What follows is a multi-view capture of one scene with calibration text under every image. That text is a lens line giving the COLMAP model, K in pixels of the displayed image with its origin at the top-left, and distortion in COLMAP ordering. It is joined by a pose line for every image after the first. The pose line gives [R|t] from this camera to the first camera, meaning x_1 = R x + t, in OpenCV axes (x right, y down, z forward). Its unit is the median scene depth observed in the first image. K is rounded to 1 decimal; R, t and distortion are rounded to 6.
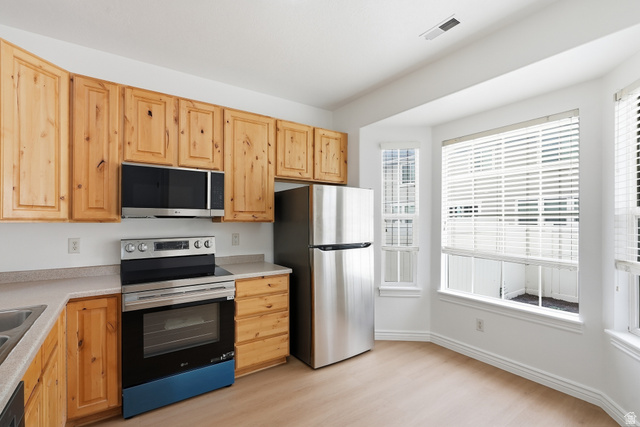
lens RADIAL K [[298.3, 0, 321.5], [0, 298.3, 213.4], [0, 0, 1]] dist [-0.016856, 0.010046]
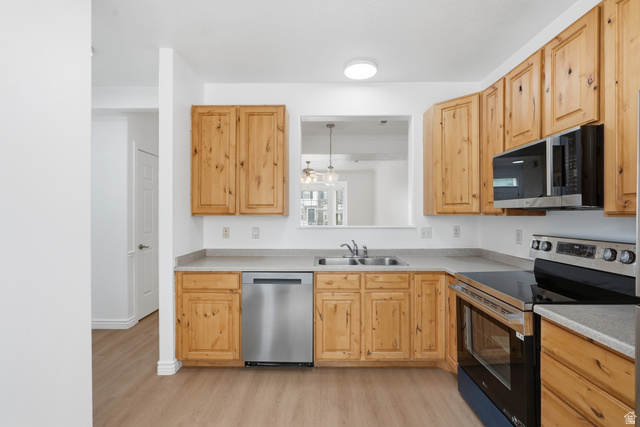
lens RADIAL K [[298.3, 0, 321.5], [0, 298.3, 213.4], [0, 0, 1]] dist [-0.016856, 0.010046]
pose [[-0.590156, 0.000636, -0.807289, 0.470167], [0.019474, 0.999720, -0.013449, 0.023988], [0.807054, -0.023658, -0.590003, 1.071236]]
